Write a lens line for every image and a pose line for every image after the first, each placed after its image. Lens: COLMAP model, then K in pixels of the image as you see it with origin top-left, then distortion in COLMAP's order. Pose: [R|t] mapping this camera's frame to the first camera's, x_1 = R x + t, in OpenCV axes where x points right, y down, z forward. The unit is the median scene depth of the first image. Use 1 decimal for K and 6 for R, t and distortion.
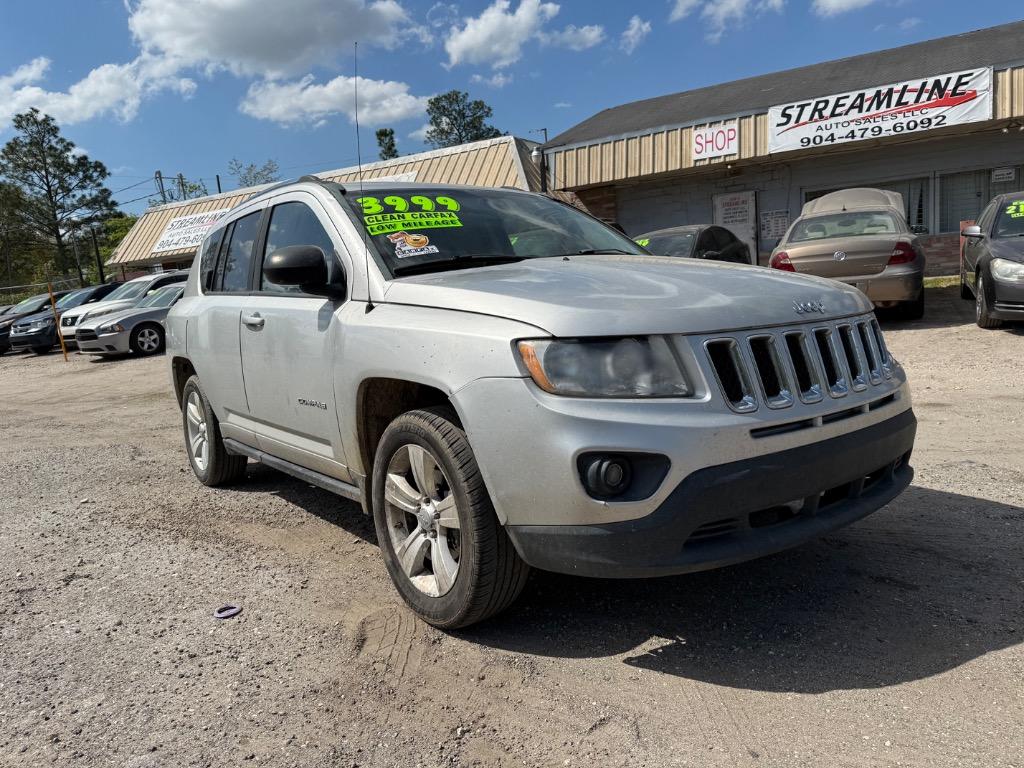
lens RADIAL K [[729.2, 0, 506.7], [0, 729.2, 388.0], [0, 0, 1]] dist [0.020817, -0.027191]
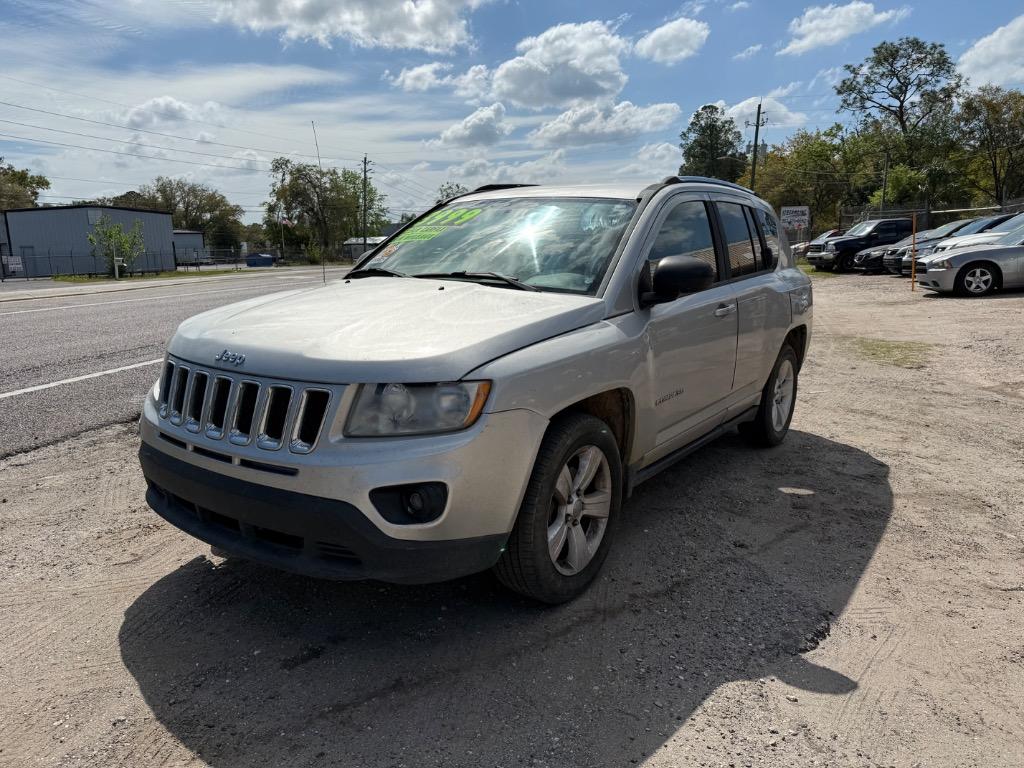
lens RADIAL K [[729.2, 0, 514.5], [0, 729.2, 381.3], [0, 0, 1]] dist [0.020817, -0.027191]
pose [[0.310567, 0.250687, -0.916899, 0.245166], [-0.149403, 0.965481, 0.213365, -0.058997], [0.938737, 0.070724, 0.337300, 0.156592]]
